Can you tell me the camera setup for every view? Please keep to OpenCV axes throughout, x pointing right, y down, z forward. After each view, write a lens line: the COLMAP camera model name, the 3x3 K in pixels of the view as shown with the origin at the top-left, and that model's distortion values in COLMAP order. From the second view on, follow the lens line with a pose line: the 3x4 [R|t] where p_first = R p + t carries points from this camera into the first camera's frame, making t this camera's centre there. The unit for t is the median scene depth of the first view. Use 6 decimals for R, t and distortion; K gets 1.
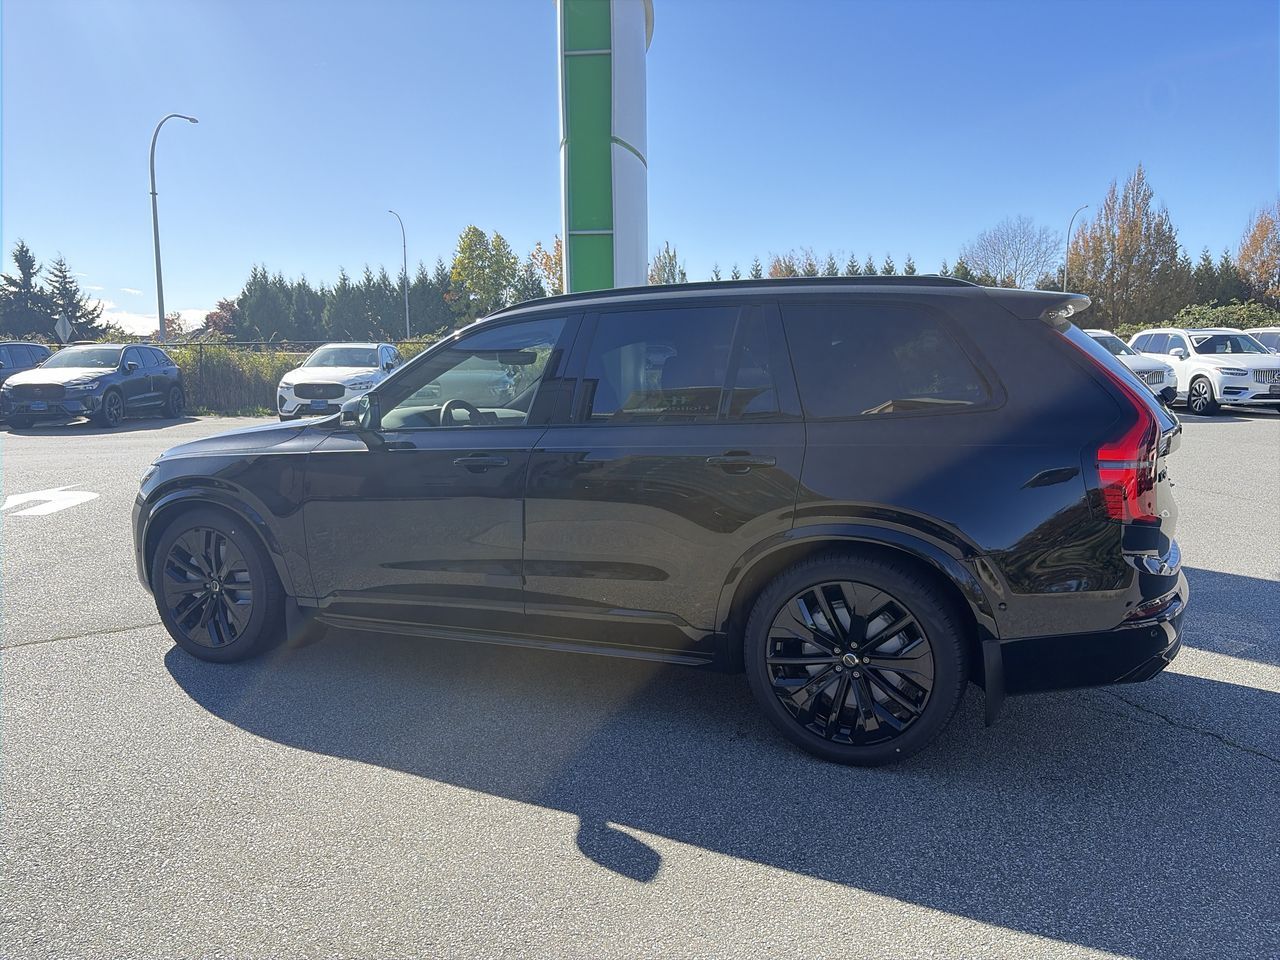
lens RADIAL K [[973.3, 0, 628.5], [0, 973.3, 484.1], [0, 0, 1]] dist [0.036574, -0.030960]
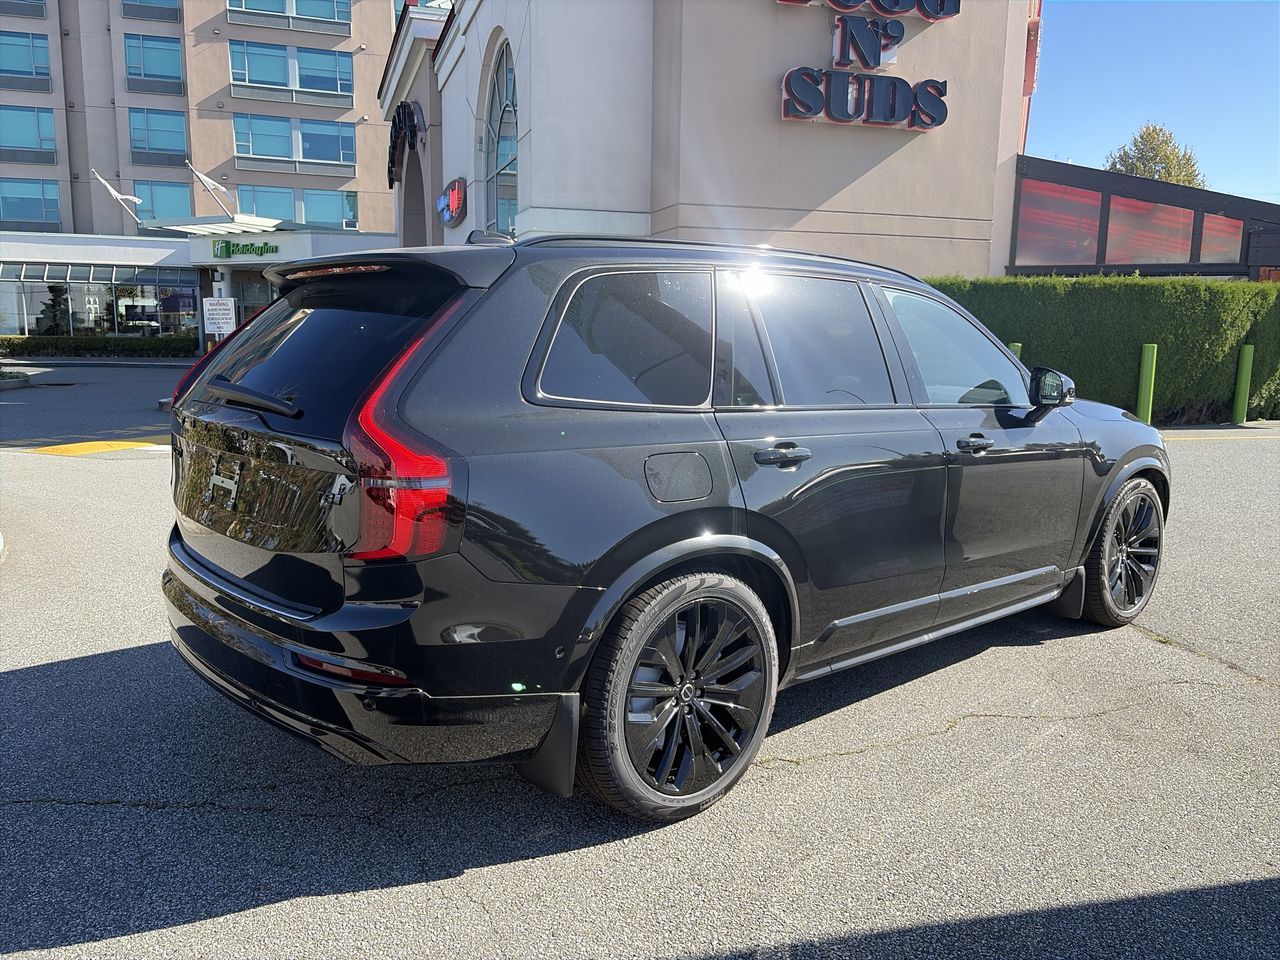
lens RADIAL K [[973.3, 0, 638.6], [0, 973.3, 481.1], [0, 0, 1]] dist [0.036574, -0.030960]
pose [[-0.406444, 0.147278, -0.901728, 0.486582], [-0.117488, 0.970305, 0.211435, -0.094966], [0.906091, 0.191879, -0.377071, 0.698353]]
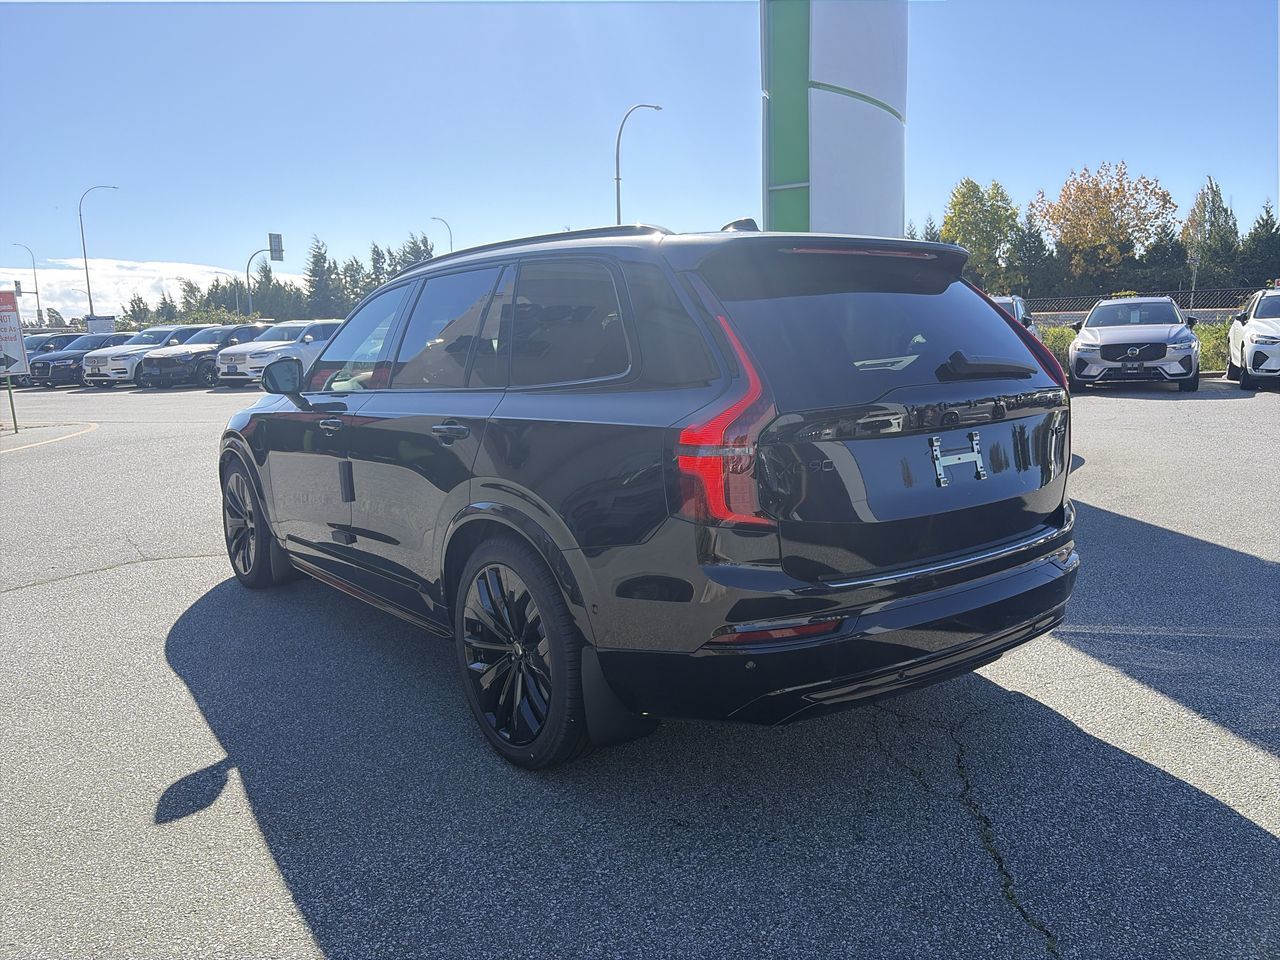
lens RADIAL K [[973.3, 0, 648.0], [0, 973.3, 472.2], [0, 0, 1]] dist [0.036574, -0.030960]
pose [[0.882364, 0.052806, -0.467596, 0.305489], [-0.040973, 0.998531, 0.035448, -0.010321], [0.468781, -0.012119, 0.883231, 0.099531]]
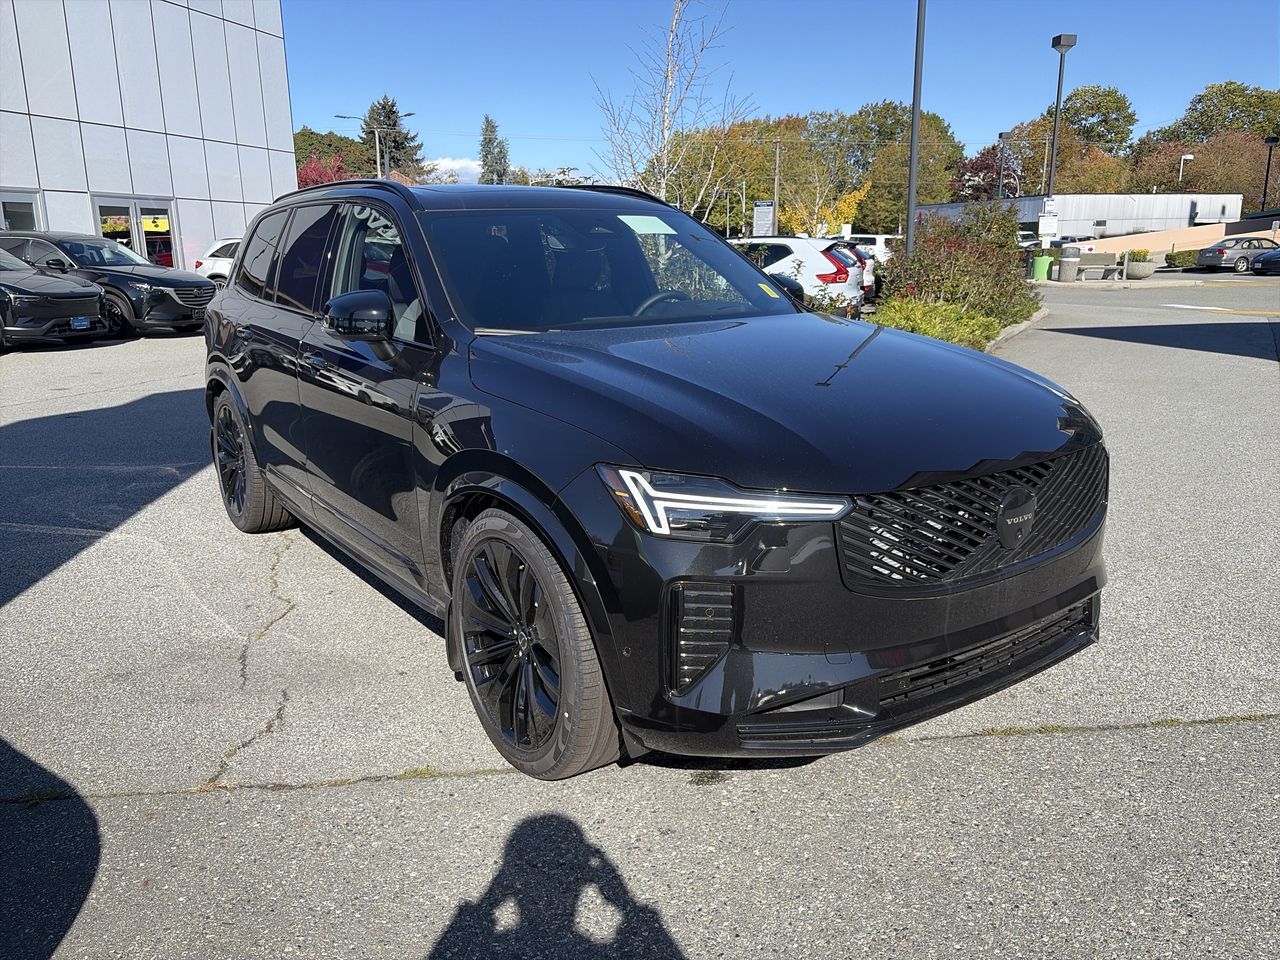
lens RADIAL K [[973.3, 0, 636.6], [0, 973.3, 477.7], [0, 0, 1]] dist [0.036574, -0.030960]
pose [[-0.865661, -0.090685, 0.492349, -0.326529], [0.086129, 0.941816, 0.324906, -0.117388], [-0.493167, 0.323664, -0.807483, 0.969063]]
